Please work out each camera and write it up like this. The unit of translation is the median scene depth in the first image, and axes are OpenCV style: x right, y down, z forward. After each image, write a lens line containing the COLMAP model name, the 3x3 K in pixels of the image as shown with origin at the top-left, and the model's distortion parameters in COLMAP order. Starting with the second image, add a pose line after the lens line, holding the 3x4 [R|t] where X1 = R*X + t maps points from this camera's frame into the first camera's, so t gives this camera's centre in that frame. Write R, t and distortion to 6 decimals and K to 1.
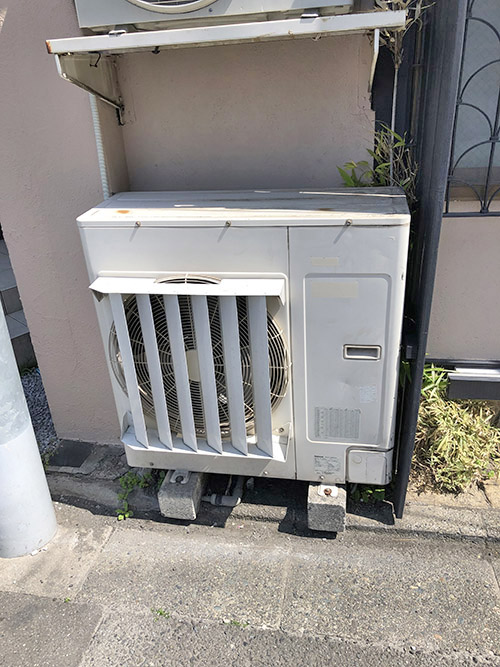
lens RADIAL K [[539.2, 0, 252.5], [0, 539.2, 325.9], [0, 0, 1]] dist [0.001099, 0.000885]
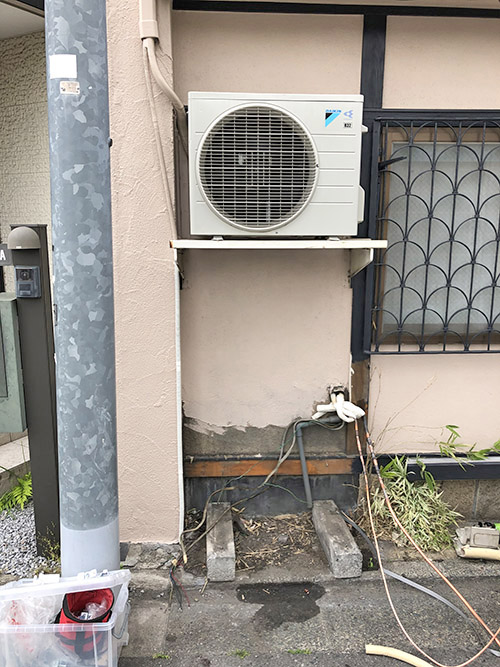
lens RADIAL K [[539.2, 0, 252.5], [0, 539.2, 325.9], [0, 0, 1]] dist [0.001099, 0.000885]
pose [[0.971500, 0.023990, 0.235823, -0.431292], [0.041849, 0.961880, -0.270252, 0.125358], [-0.233317, 0.272419, 0.933462, -0.386662]]
